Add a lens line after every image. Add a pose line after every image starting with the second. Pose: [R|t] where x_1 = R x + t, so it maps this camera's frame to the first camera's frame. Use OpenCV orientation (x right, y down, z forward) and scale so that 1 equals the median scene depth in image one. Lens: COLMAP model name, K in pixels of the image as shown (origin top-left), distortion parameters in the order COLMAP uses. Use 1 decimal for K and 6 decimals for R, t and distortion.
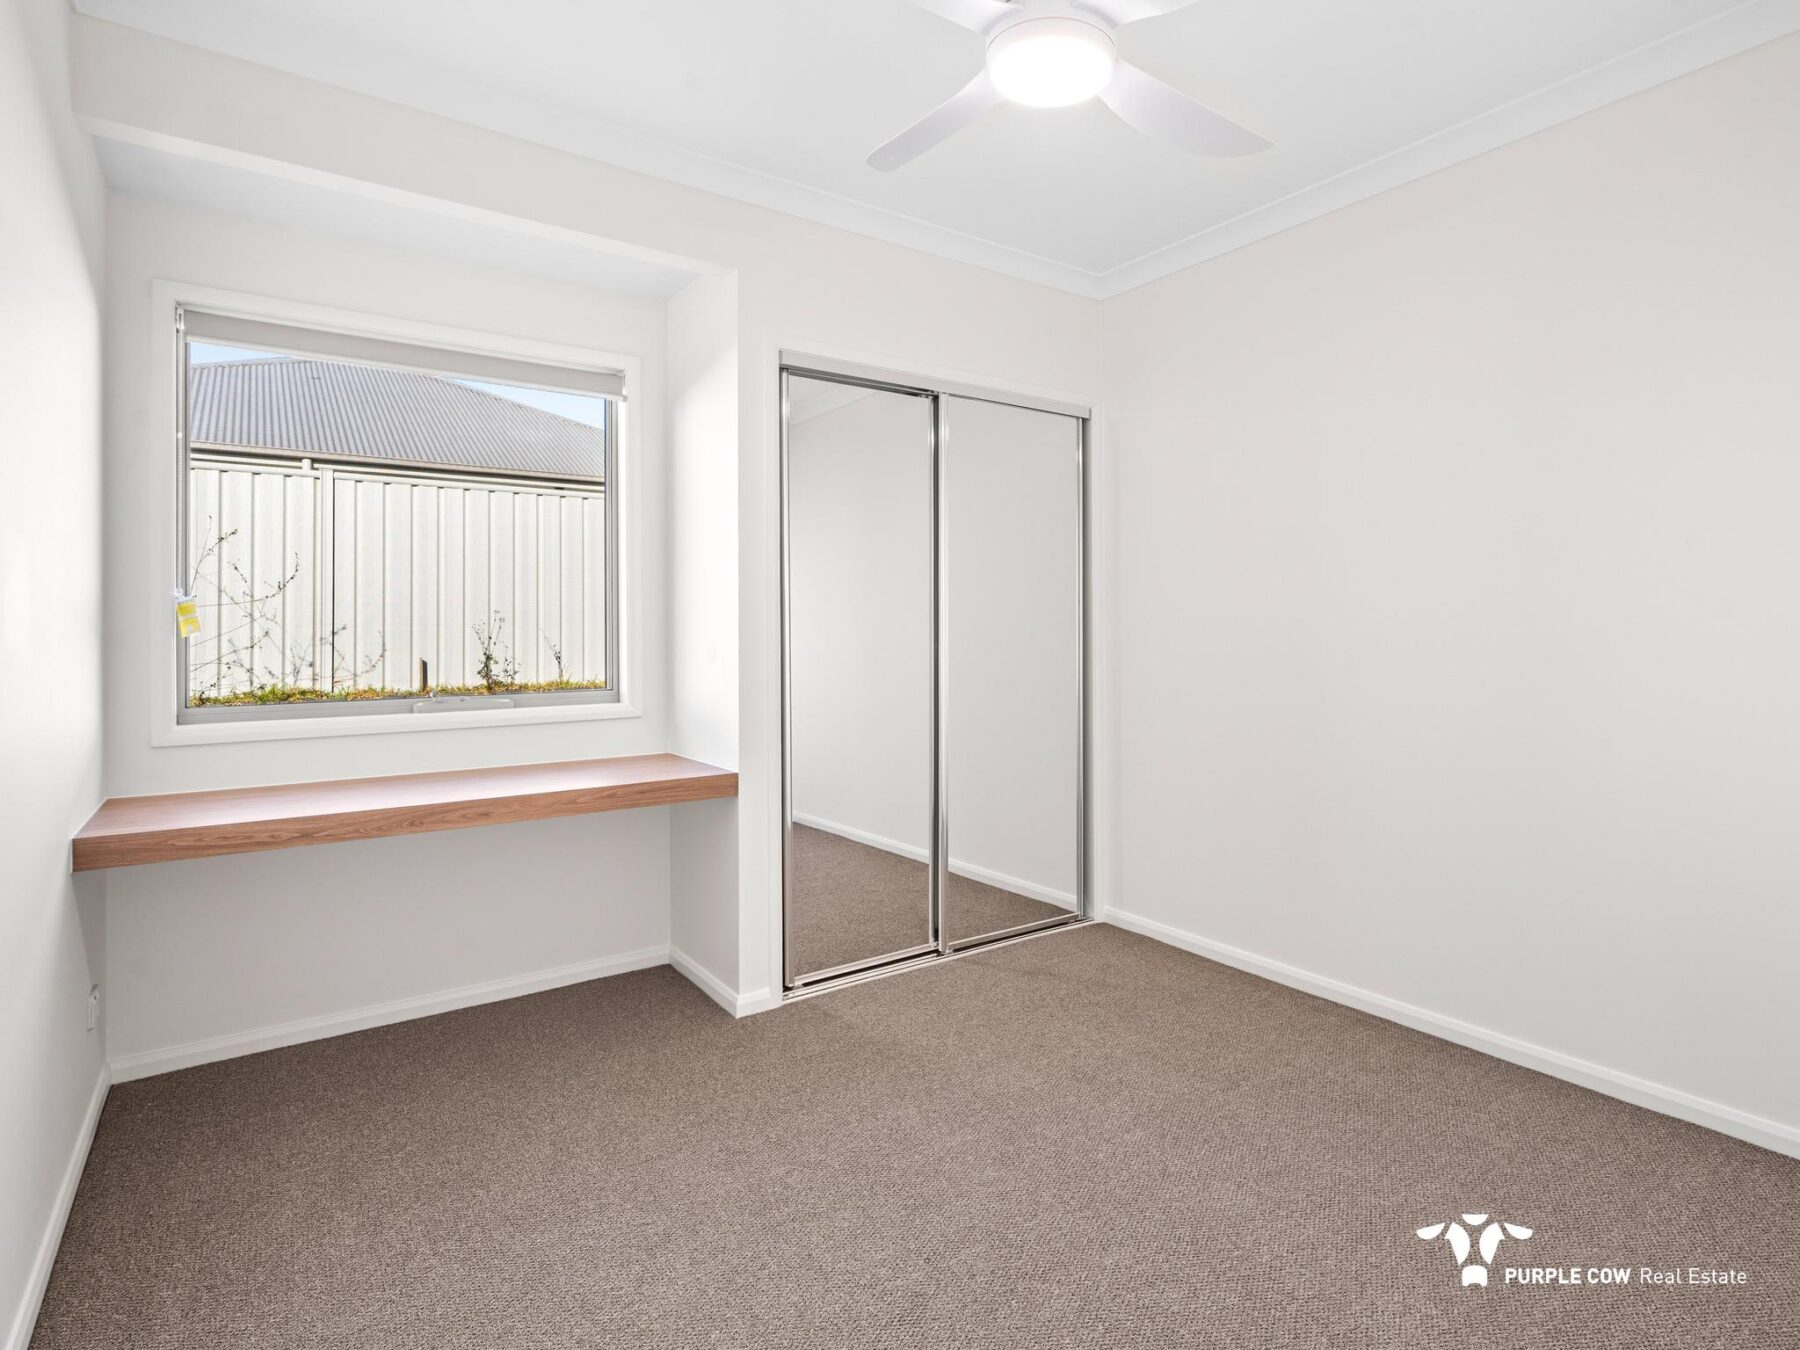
lens RADIAL K [[939.4, 0, 901.8], [0, 939.4, 637.2], [0, 0, 1]] dist [0.004215, 0.001392]
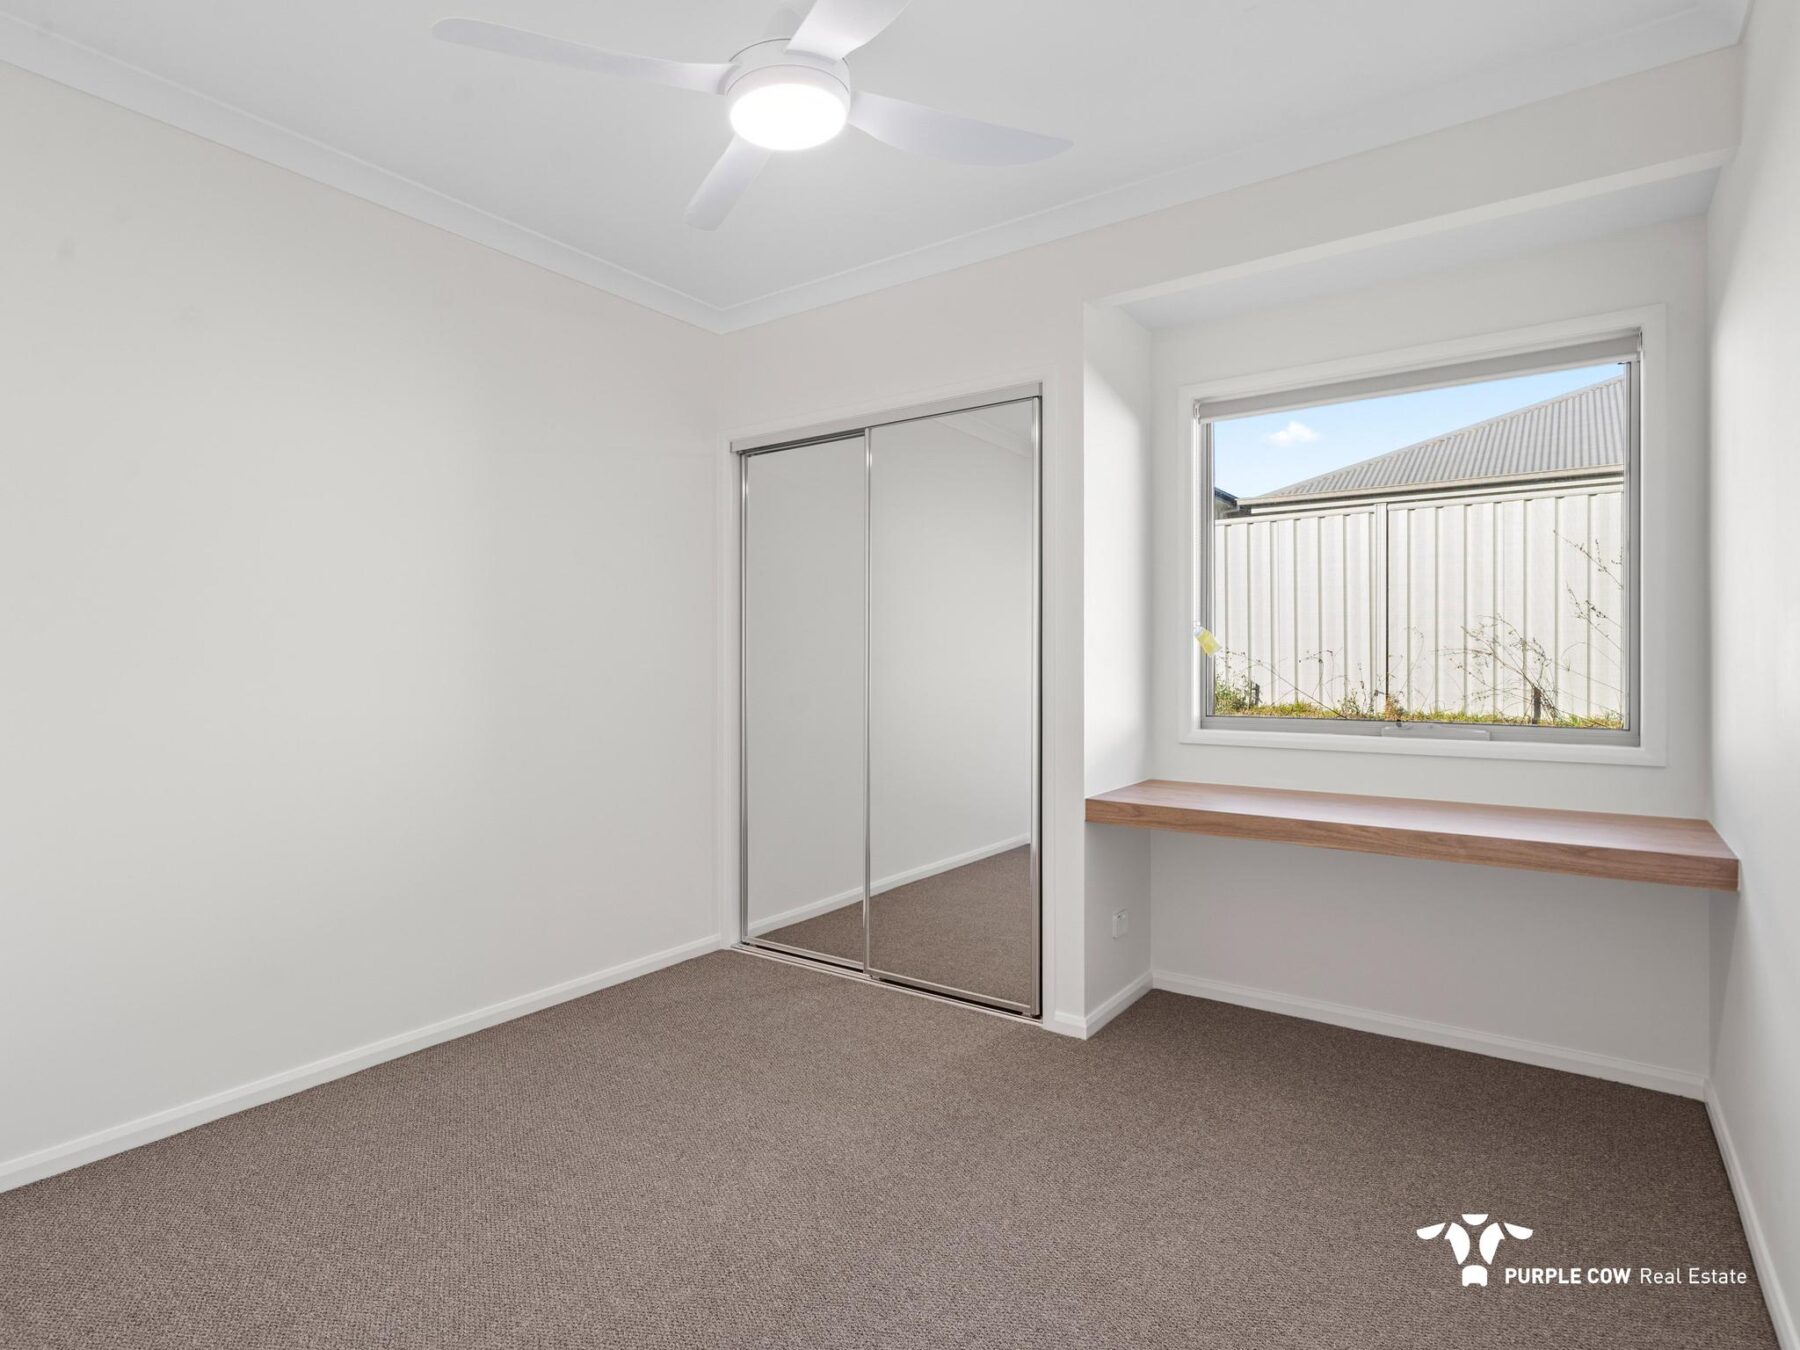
lens RADIAL K [[920.2, 0, 900.0], [0, 920.2, 675.0], [0, 0, 1]] dist [0.003171, -0.000112]
pose [[0.329356, 0.021784, -0.943955, 0.250234], [-0.006118, 0.999762, 0.020938, -0.003254], [0.944186, -0.001121, 0.329411, 0.176275]]
